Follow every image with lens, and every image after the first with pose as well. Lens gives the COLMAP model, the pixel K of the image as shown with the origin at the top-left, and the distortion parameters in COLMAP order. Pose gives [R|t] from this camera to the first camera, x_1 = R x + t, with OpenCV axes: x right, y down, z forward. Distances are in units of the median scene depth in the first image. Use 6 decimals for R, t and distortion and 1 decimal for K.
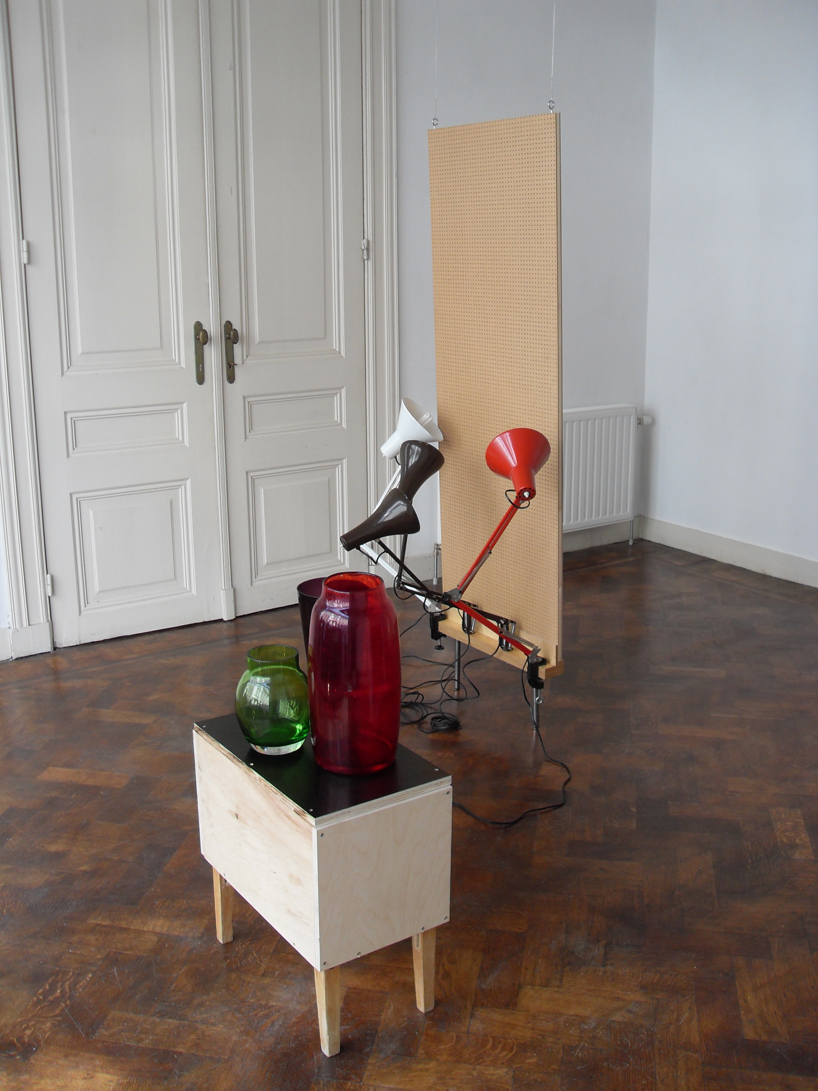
lens RADIAL K [[1122.5, 0, 409.0], [0, 1122.5, 545.5], [0, 0, 1]] dist [-0.207168, 0.239802]
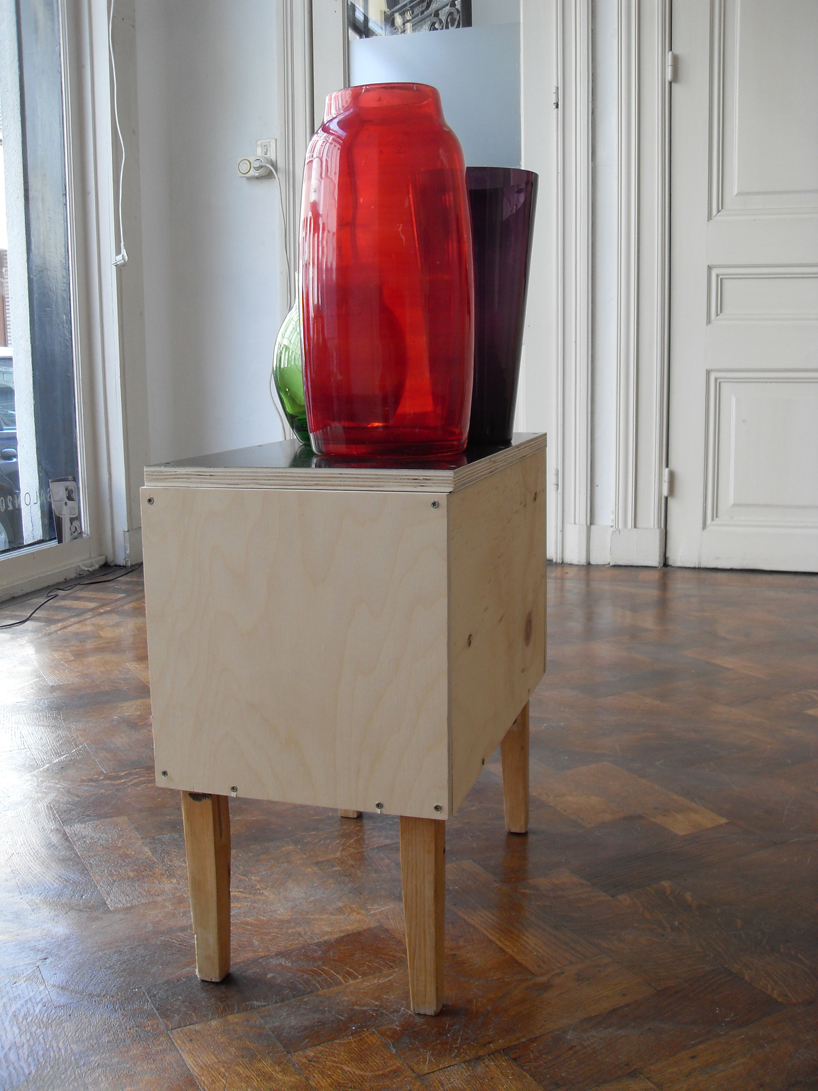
lens RADIAL K [[1122.5, 0, 409.0], [0, 1122.5, 545.5], [0, 0, 1]] dist [-0.207168, 0.239802]
pose [[0.621196, 0.111562, -0.775674, 0.186555], [-0.188332, 0.982059, -0.009580, 0.123143], [0.760689, 0.152035, 0.631061, 0.349813]]
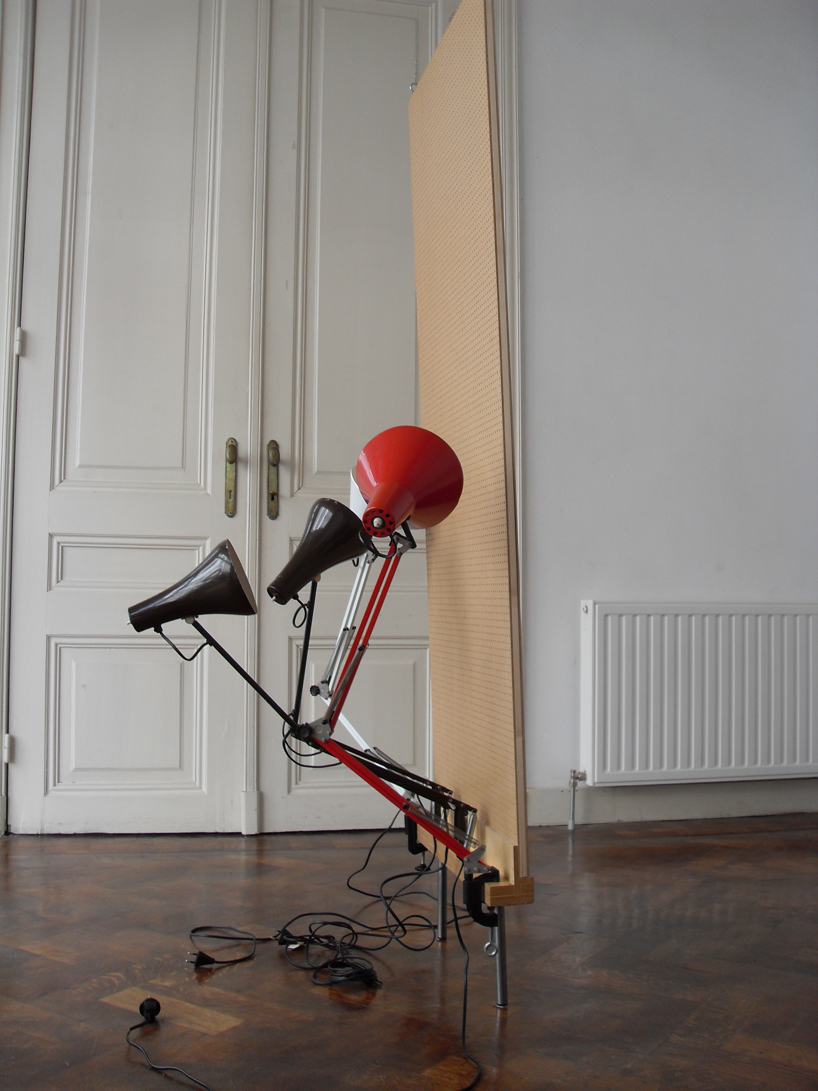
lens RADIAL K [[1122.5, 0, 409.0], [0, 1122.5, 545.5], [0, 0, 1]] dist [-0.207168, 0.239802]
pose [[0.923984, -0.011031, -0.382272, 0.238490], [-0.106099, 0.952952, -0.283948, 0.088058], [0.367419, 0.302922, 0.879342, 0.368513]]
